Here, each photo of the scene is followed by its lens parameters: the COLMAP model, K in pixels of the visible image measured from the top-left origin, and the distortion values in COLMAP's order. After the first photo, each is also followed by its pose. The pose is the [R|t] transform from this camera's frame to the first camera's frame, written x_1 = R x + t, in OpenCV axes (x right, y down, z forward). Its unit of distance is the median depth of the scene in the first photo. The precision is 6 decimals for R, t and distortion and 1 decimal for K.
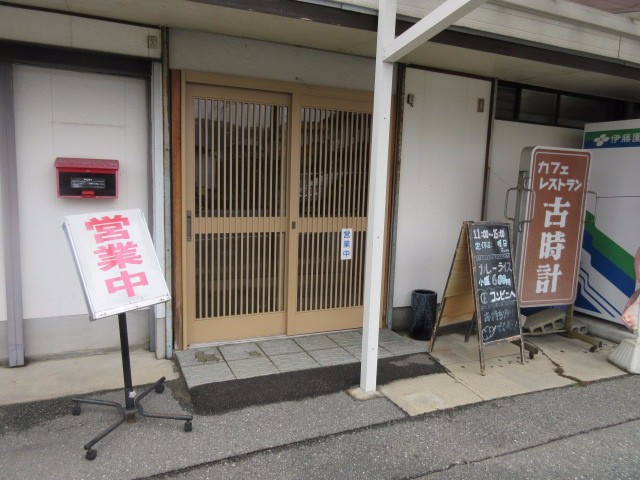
lens RADIAL K [[473.8, 0, 321.0], [0, 473.8, 236.0], [0, 0, 1]] dist [-0.004011, -0.007593]
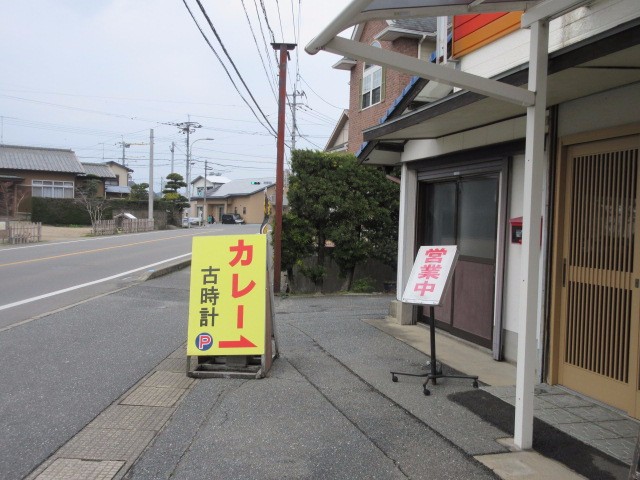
lens RADIAL K [[596.9, 0, 320.0], [0, 596.9, 240.0], [0, 0, 1]] dist [0.000221, -0.000769]
pose [[-0.127226, -0.002272, -0.991871, 1.250379], [-0.160413, 0.986880, 0.018315, -0.032916], [0.978816, 0.161439, -0.125921, 0.654341]]
